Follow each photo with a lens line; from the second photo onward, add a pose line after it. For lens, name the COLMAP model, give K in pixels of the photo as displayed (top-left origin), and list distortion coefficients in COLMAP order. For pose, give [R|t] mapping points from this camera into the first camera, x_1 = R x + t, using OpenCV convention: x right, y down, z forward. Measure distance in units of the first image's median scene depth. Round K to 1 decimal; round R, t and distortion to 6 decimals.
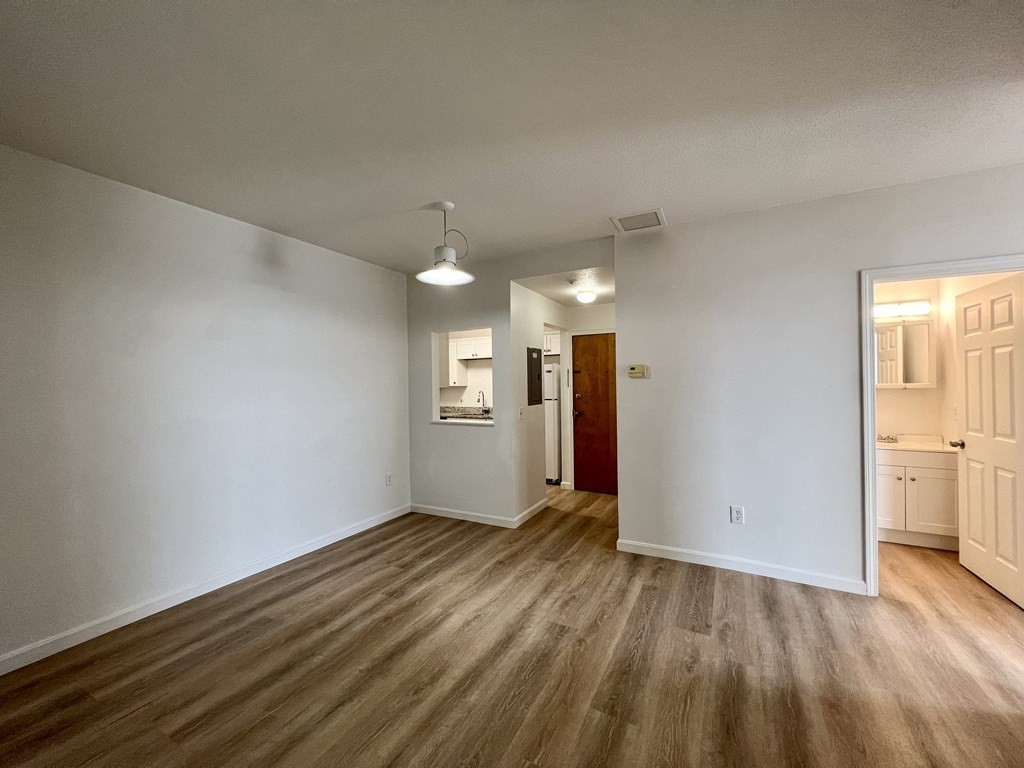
lens RADIAL K [[409.2, 0, 512.0], [0, 409.2, 384.0], [0, 0, 1]] dist [-0.000031, -0.000045]
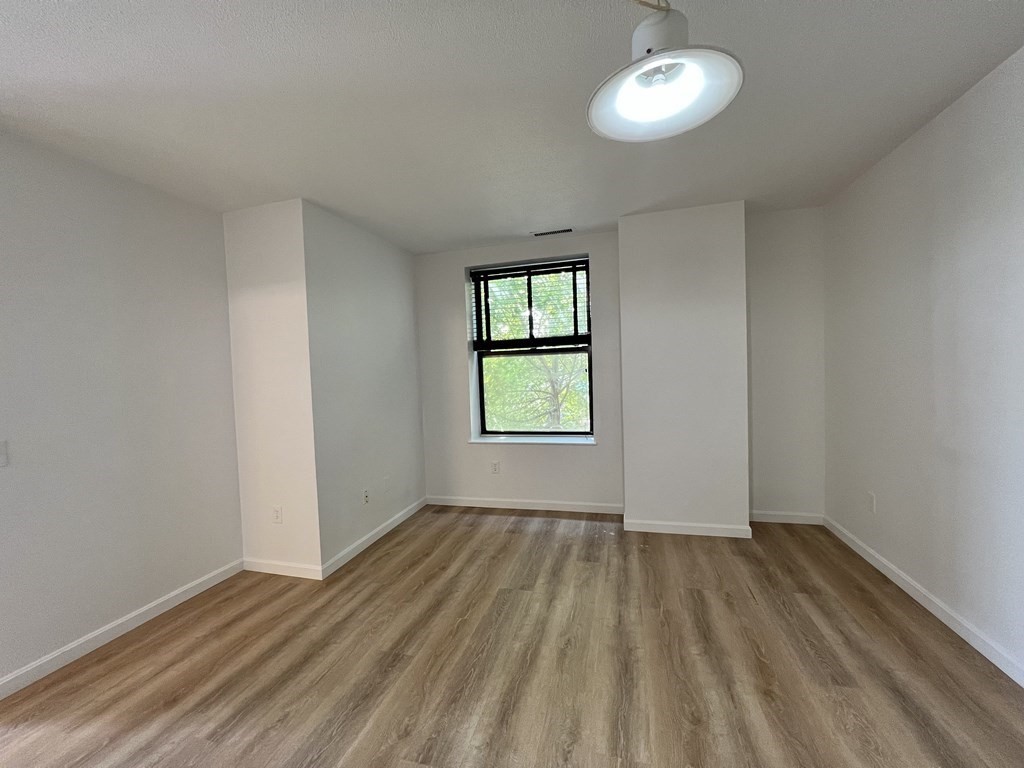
lens RADIAL K [[409.2, 0, 512.0], [0, 409.2, 384.0], [0, 0, 1]] dist [-0.000031, -0.000045]
pose [[-0.974071, 0.058072, -0.218665, 0.111543], [0.050187, 0.997879, 0.041448, -0.007377], [0.220608, 0.029399, -0.974919, 1.824801]]
